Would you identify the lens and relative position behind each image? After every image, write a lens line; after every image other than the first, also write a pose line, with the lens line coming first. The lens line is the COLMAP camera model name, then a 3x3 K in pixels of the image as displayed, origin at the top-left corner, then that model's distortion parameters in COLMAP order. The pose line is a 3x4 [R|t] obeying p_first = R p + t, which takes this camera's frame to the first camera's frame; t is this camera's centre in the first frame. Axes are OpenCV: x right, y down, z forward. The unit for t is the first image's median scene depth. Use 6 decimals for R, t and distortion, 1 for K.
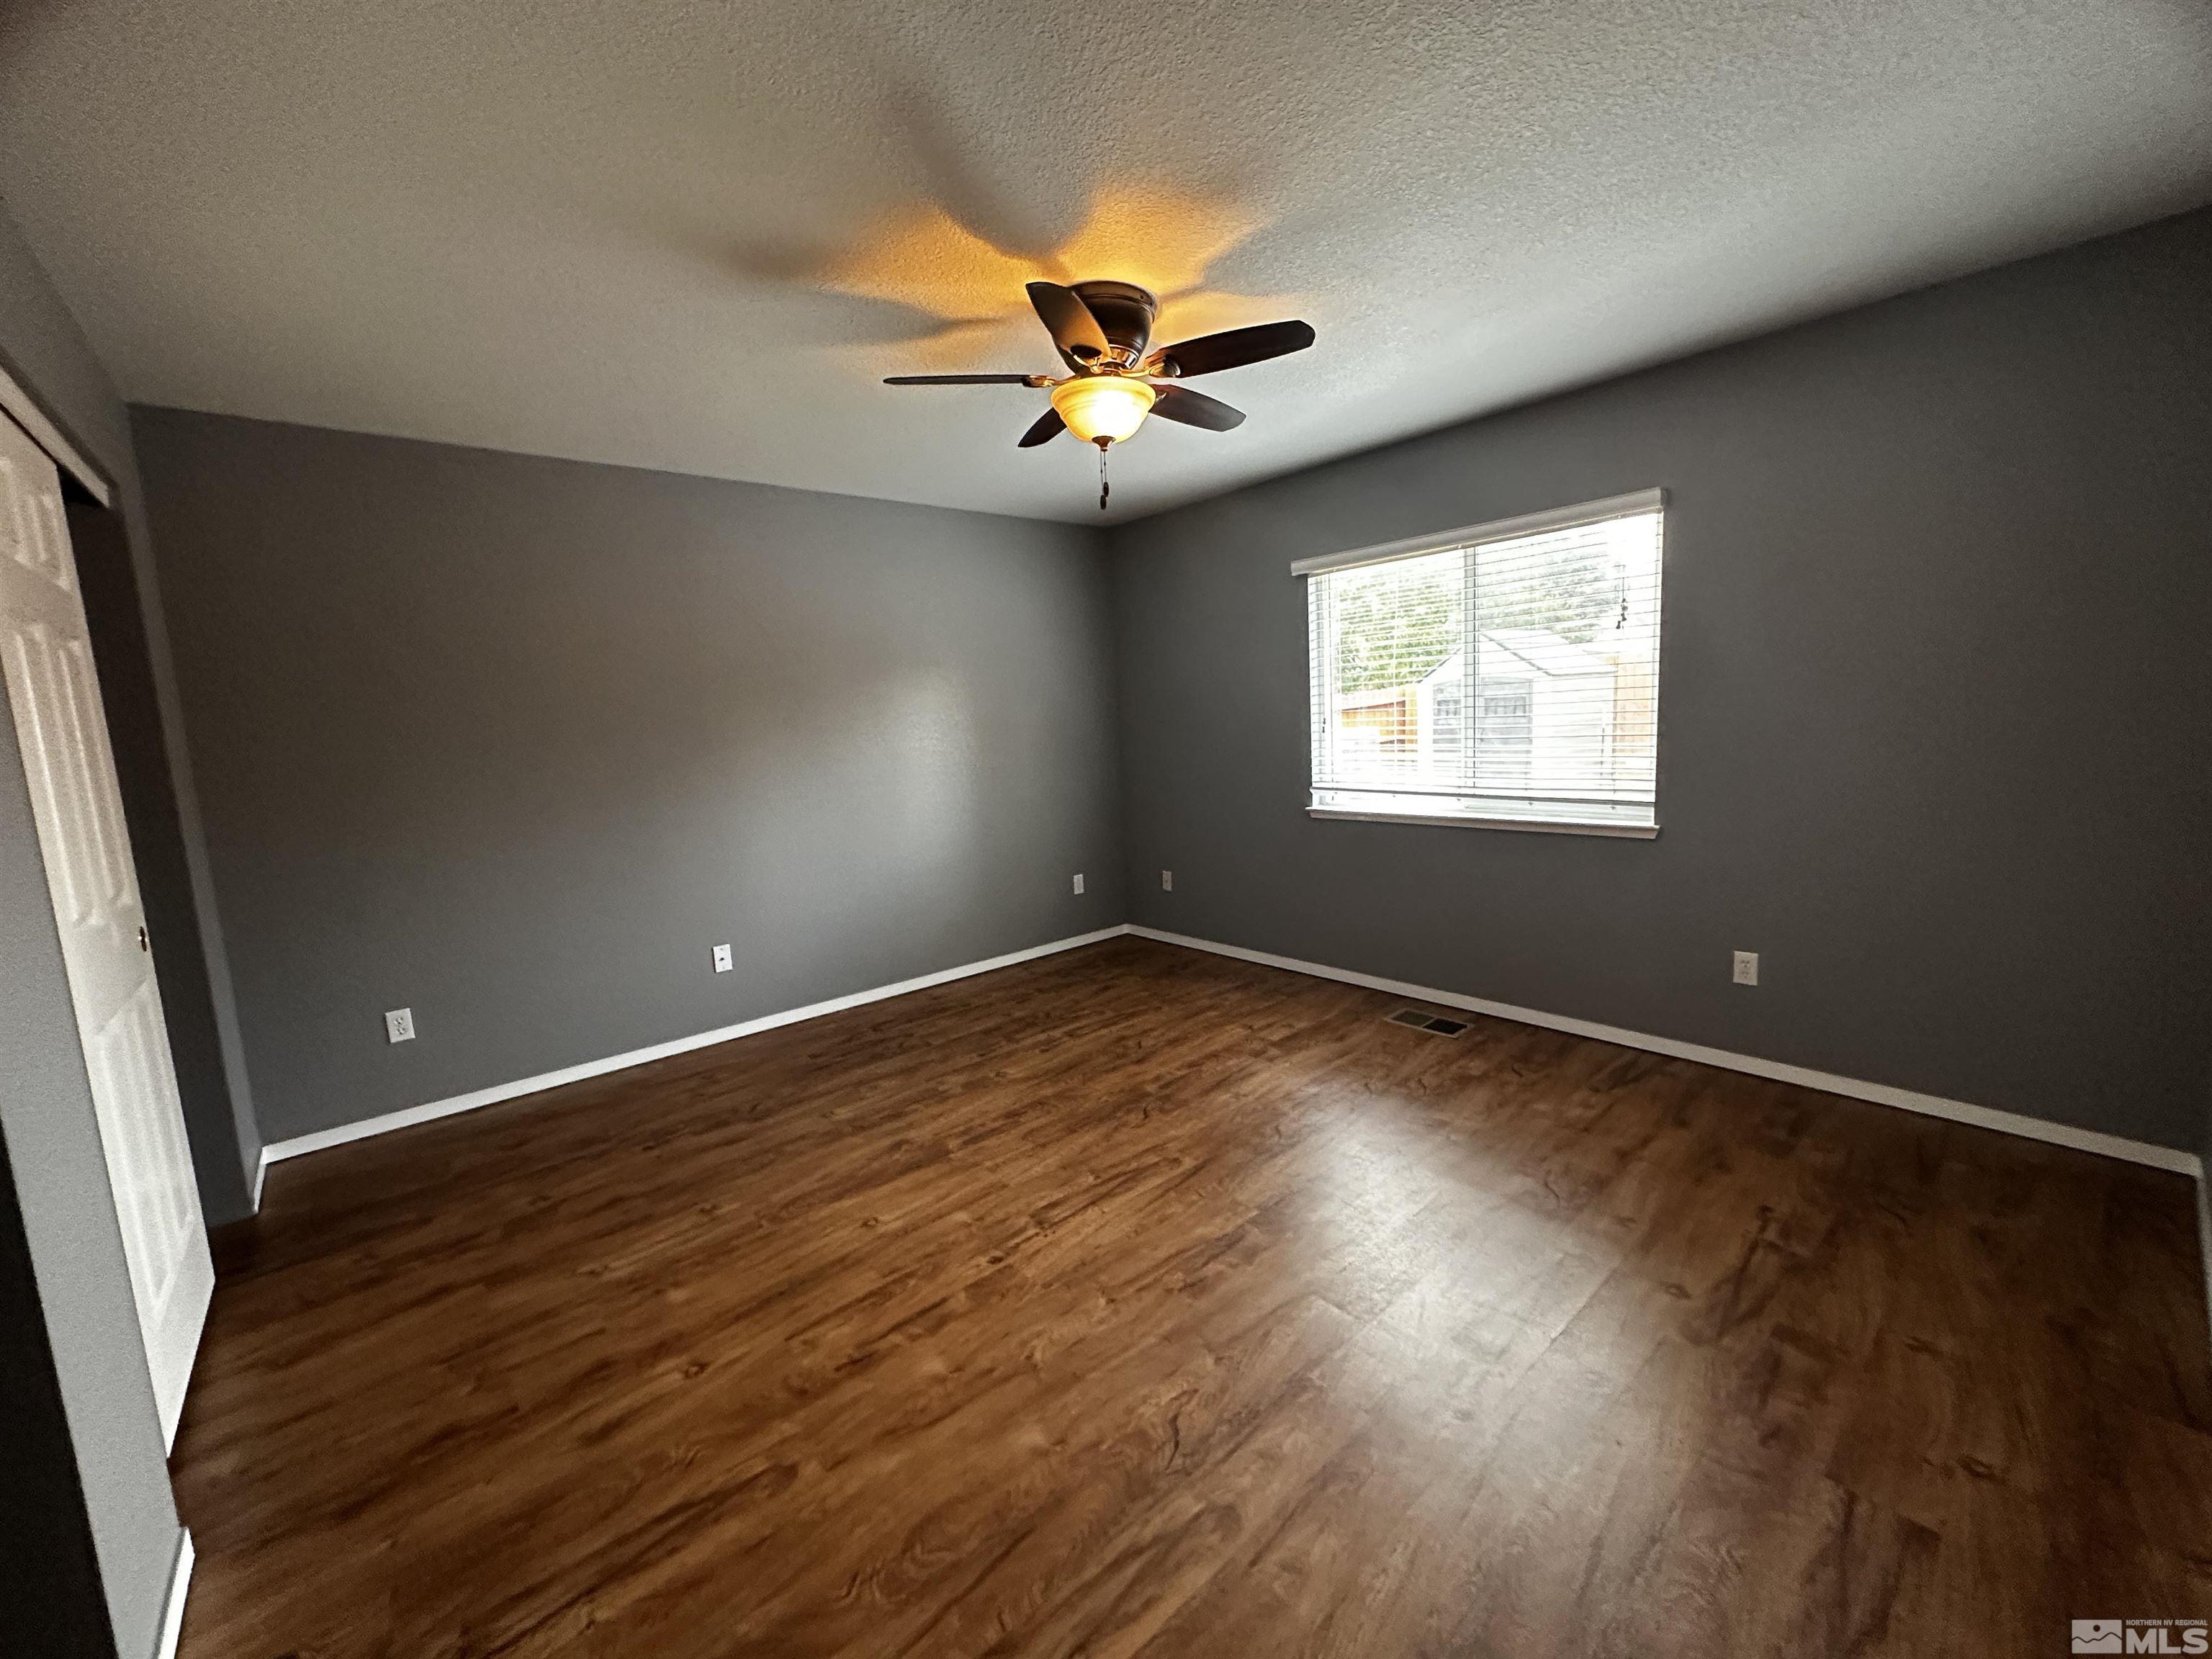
lens RADIAL K [[875.1, 0, 1104.6], [0, 875.1, 825.5], [0, 0, 1]] dist [-0.003483, 0.000517]
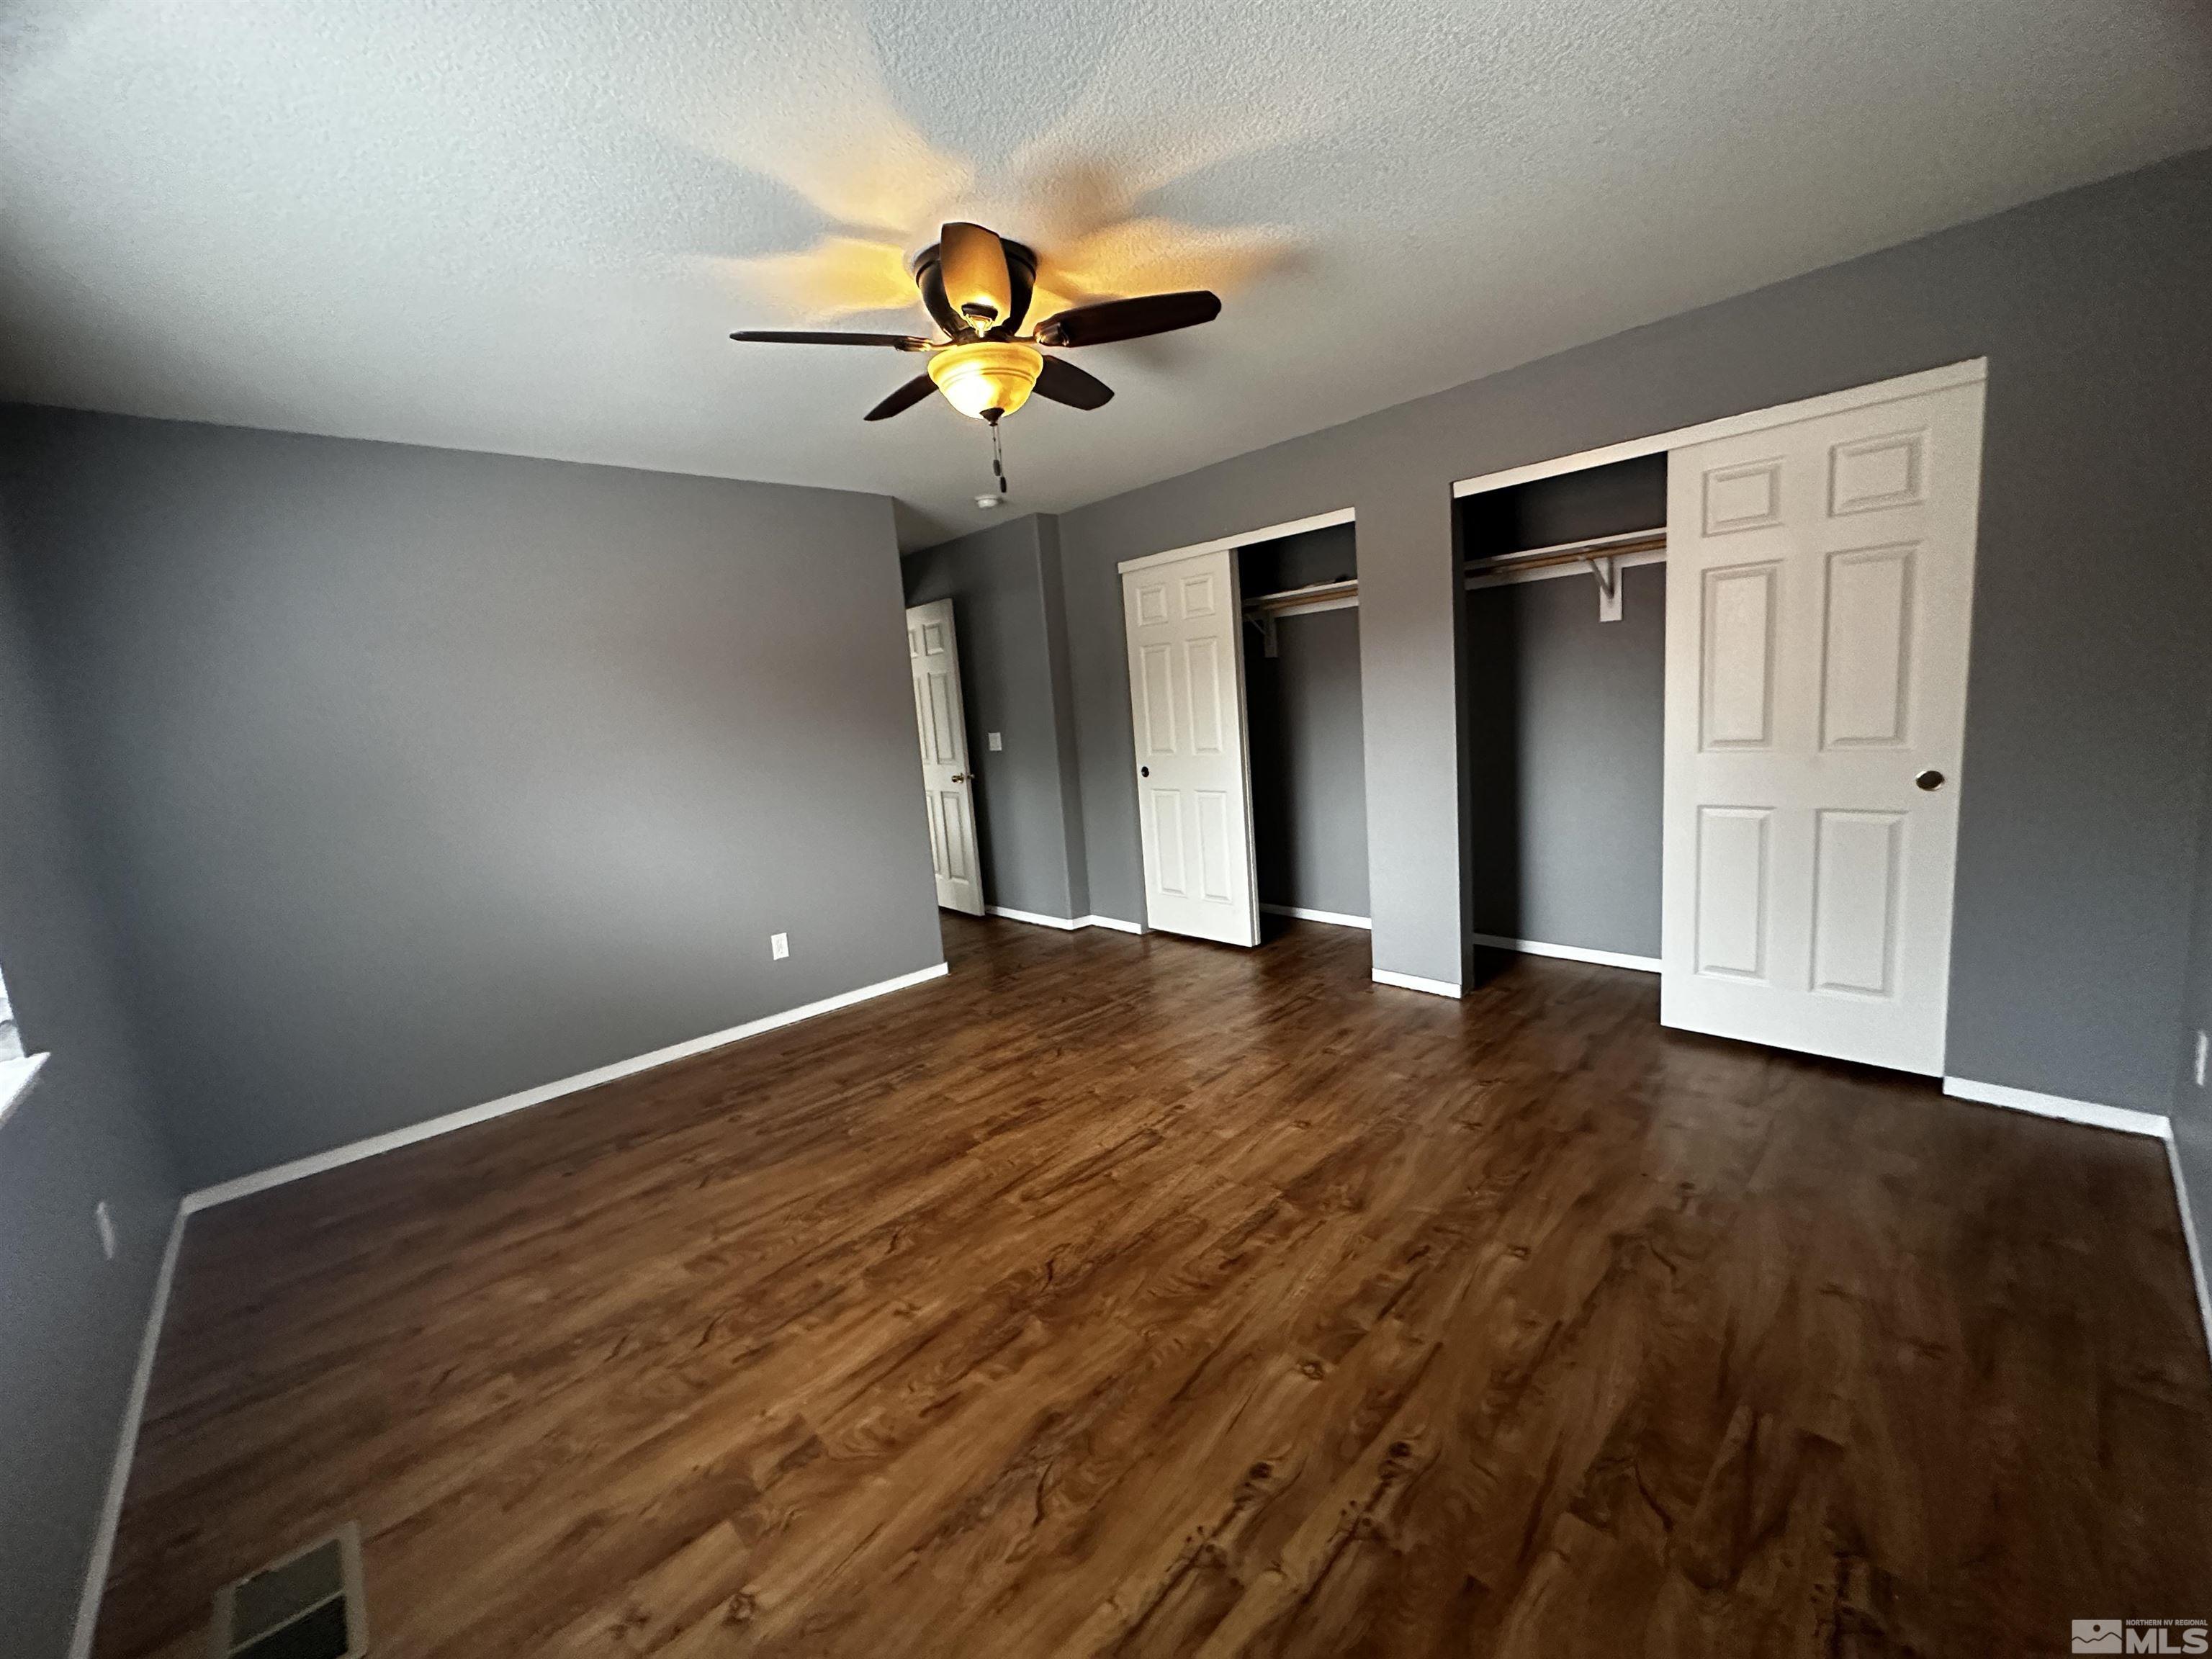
lens RADIAL K [[875.1, 0, 1104.2], [0, 875.1, 817.8], [0, 0, 1]] dist [-0.003483, 0.000517]
pose [[-0.990726, 0.134180, -0.021388, -0.032920], [0.124003, 0.957243, 0.261360, -0.219489], [0.055542, 0.256284, -0.965004, 1.666954]]
